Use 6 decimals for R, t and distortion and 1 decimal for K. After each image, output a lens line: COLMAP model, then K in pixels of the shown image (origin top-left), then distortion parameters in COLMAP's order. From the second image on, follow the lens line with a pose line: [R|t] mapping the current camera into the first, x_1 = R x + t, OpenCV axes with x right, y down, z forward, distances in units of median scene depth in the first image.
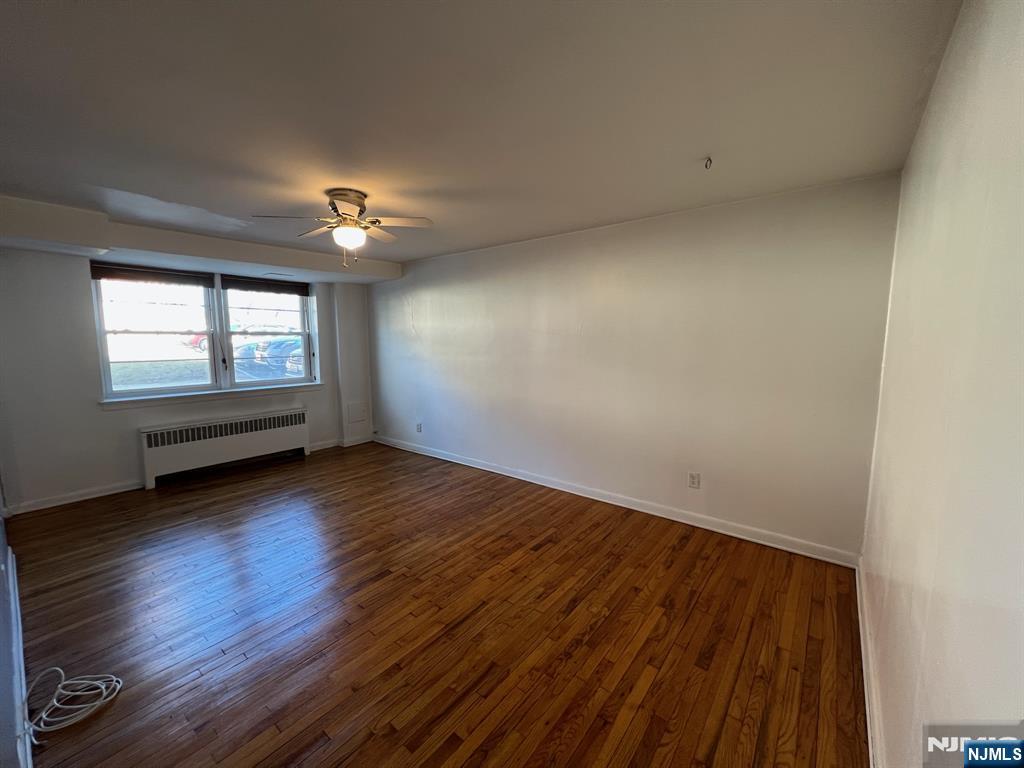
lens RADIAL K [[408.5, 0, 510.4], [0, 408.5, 376.8], [0, 0, 1]] dist [-0.003326, 0.000534]
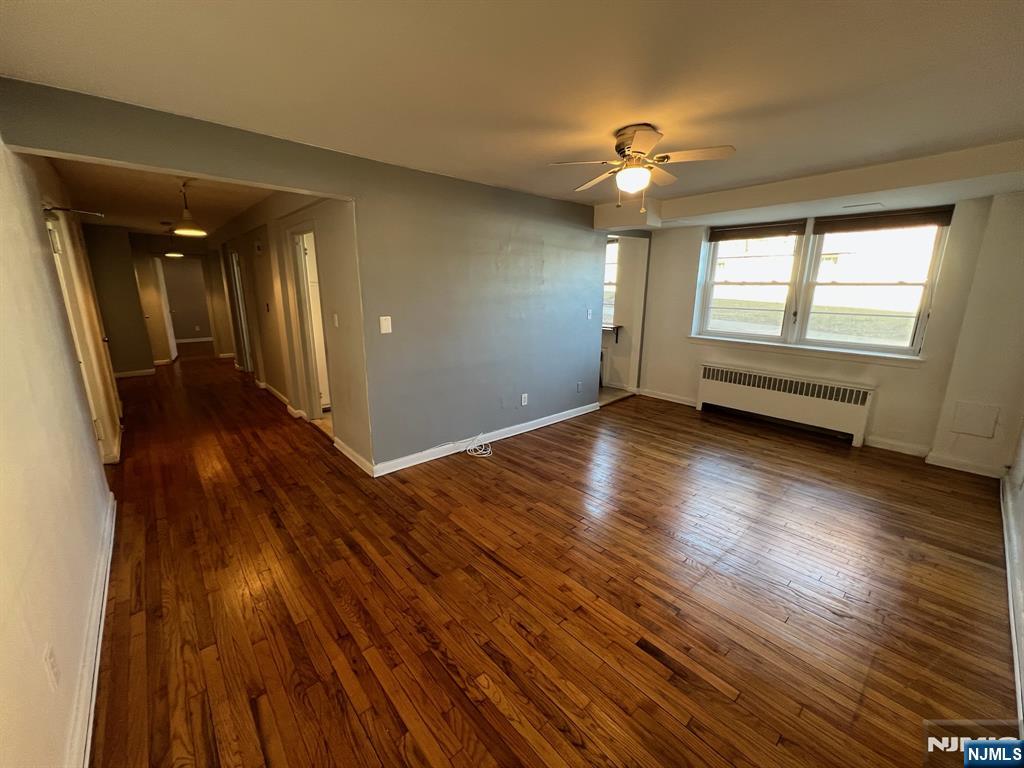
lens RADIAL K [[410.9, 0, 506.8], [0, 410.9, 380.2], [0, 0, 1]] dist [-0.005487, 0.001901]
pose [[-0.174905, 0.220555, -0.959564, 0.481266], [-0.098685, 0.965753, 0.239965, -0.070070], [0.979627, 0.136665, -0.147149, 0.673615]]
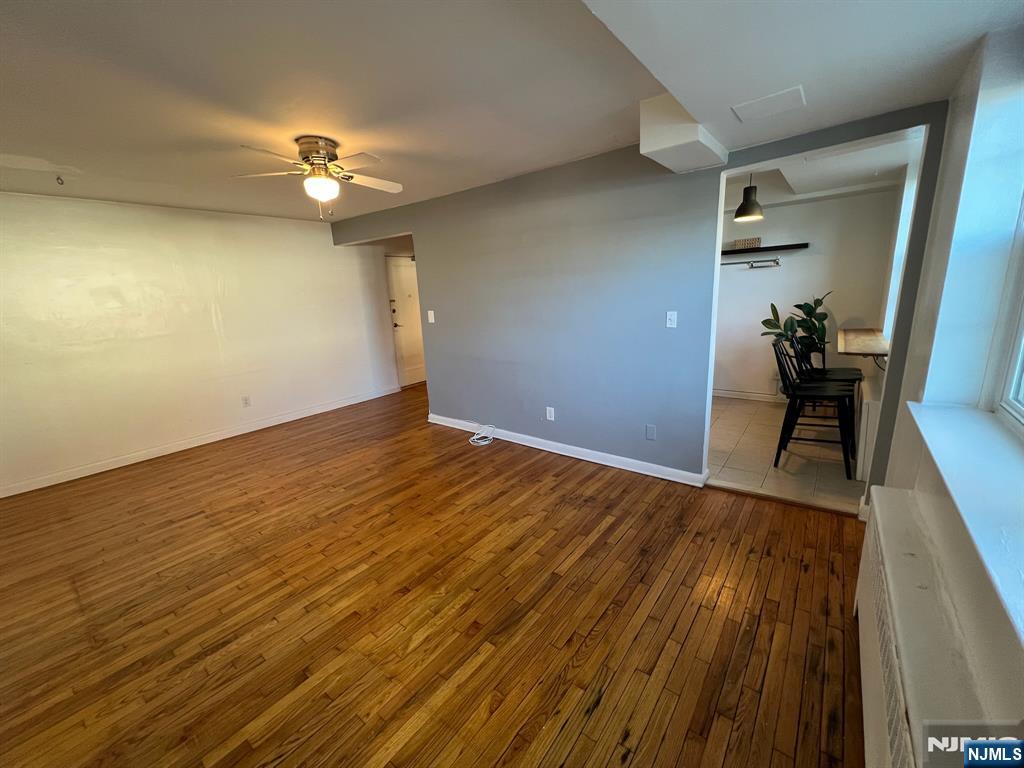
lens RADIAL K [[410.9, 0, 510.3], [0, 410.9, 380.3], [0, 0, 1]] dist [-0.005487, 0.001901]
pose [[-0.998429, 0.055715, 0.005874, -0.597272], [0.054790, 0.949190, 0.309898, -0.136523], [0.011690, 0.309733, -0.950752, 1.517924]]
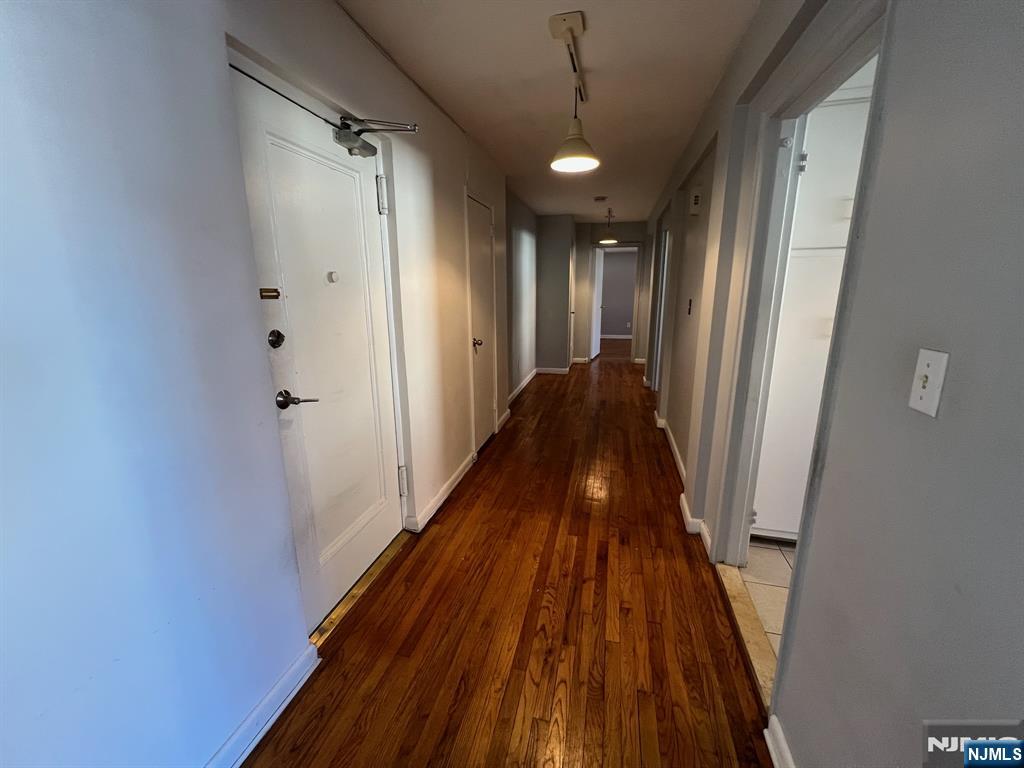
lens RADIAL K [[410.9, 0, 505.4], [0, 410.9, 383.7], [0, 0, 1]] dist [-0.005487, 0.001901]
pose [[-0.912770, 0.107333, -0.394120, -0.146075], [-0.025568, 0.947955, 0.317377, 0.008166], [0.407673, 0.299769, -0.862520, 0.199794]]
